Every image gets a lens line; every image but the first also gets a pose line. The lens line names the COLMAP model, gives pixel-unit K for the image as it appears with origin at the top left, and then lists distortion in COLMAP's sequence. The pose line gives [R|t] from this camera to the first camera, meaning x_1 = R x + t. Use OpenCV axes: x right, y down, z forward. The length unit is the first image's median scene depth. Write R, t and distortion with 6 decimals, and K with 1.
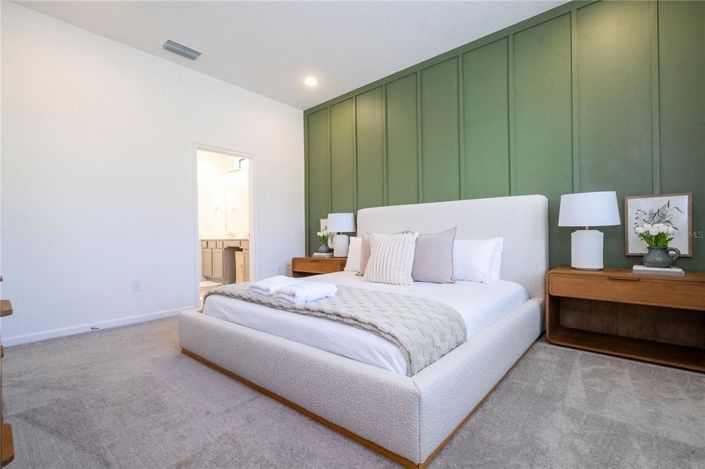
lens RADIAL K [[322.0, 0, 355.0], [0, 322.0, 236.3], [0, 0, 1]] dist [0.003509, 0.000330]
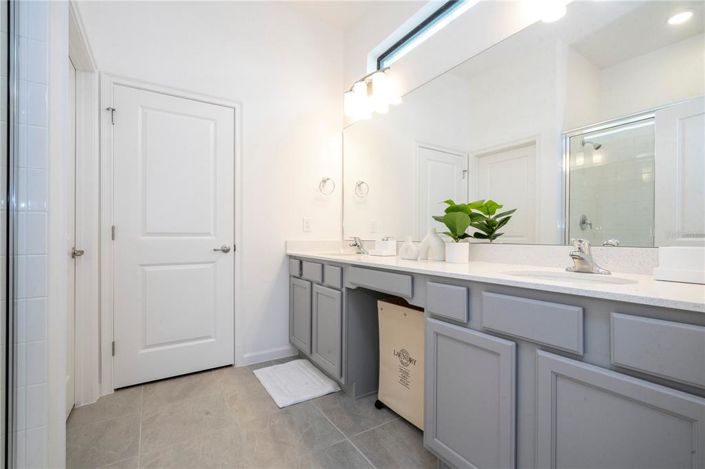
lens RADIAL K [[322.0, 0, 353.0], [0, 322.0, 236.1], [0, 0, 1]] dist [0.003509, 0.000330]
pose [[0.956080, 0.011765, -0.292869, -0.553677], [-0.011843, 0.999929, 0.001507, -0.030903], [0.292866, 0.002028, 0.956151, 1.255489]]
